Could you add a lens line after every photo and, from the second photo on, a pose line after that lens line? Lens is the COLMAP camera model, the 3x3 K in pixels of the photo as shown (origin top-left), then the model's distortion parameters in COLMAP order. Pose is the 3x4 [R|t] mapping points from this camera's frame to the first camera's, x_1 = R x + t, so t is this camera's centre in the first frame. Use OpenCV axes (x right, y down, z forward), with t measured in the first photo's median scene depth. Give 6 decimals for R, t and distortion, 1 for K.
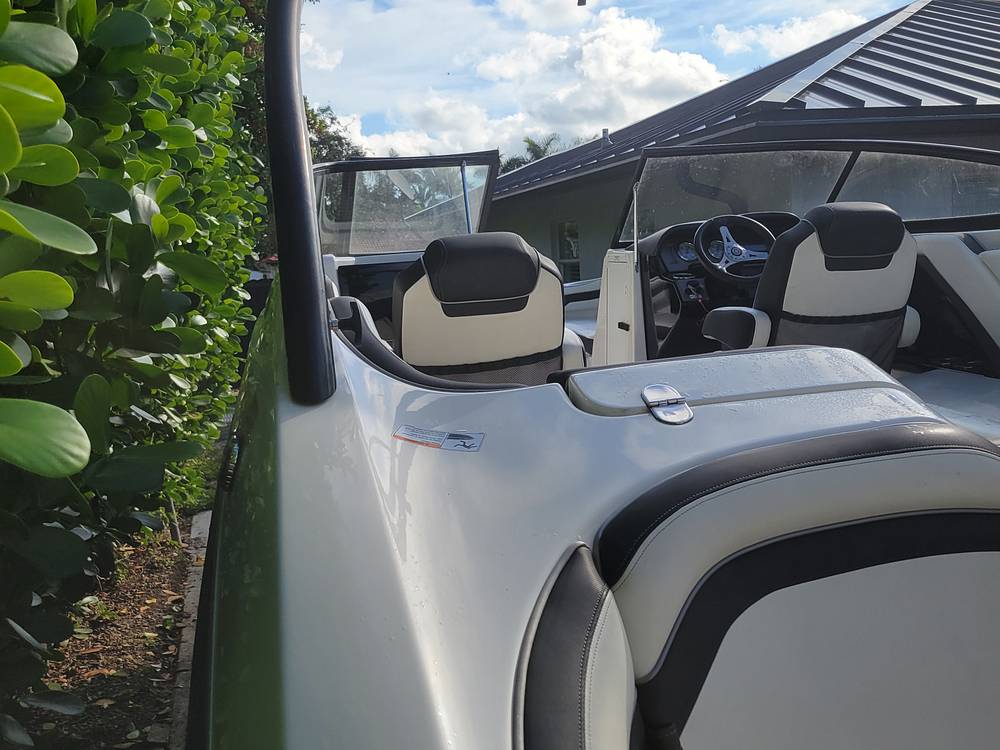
lens RADIAL K [[1008.4, 0, 519.9], [0, 1008.4, 381.4], [0, 0, 1]] dist [0.033243, 0.000000]
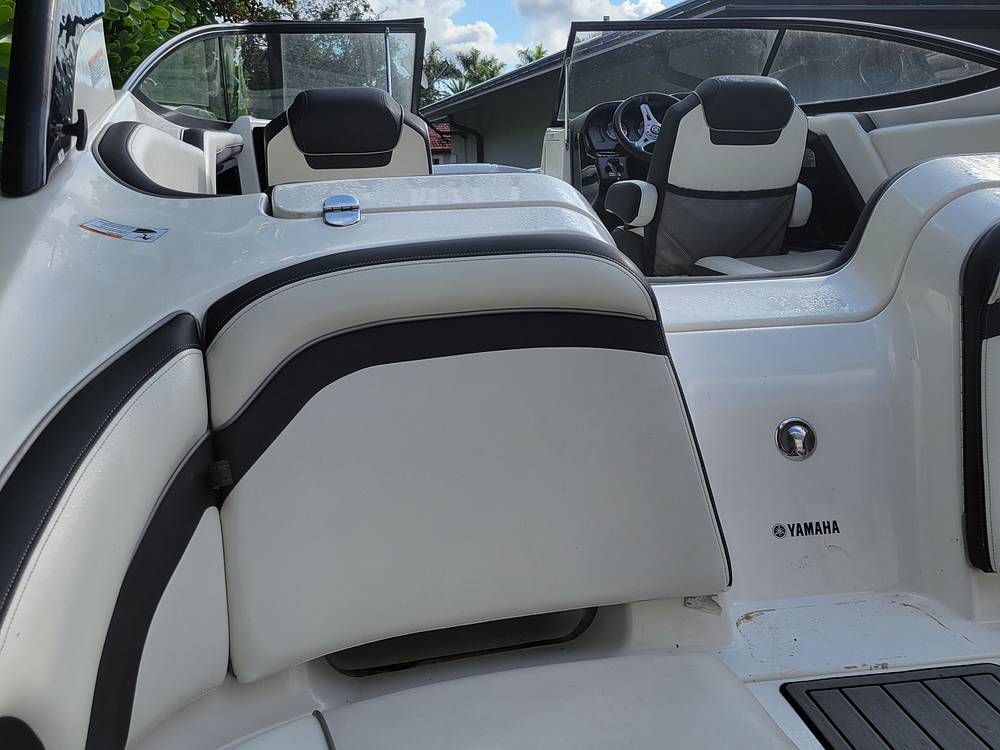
lens RADIAL K [[1008.4, 0, 508.1], [0, 1008.4, 382.6], [0, 0, 1]] dist [0.033243, 0.000000]
pose [[0.997706, 0.046962, -0.048765, 0.139494], [-0.042180, 0.994599, 0.094833, 0.034658], [0.052955, -0.092558, 0.994298, -0.030275]]
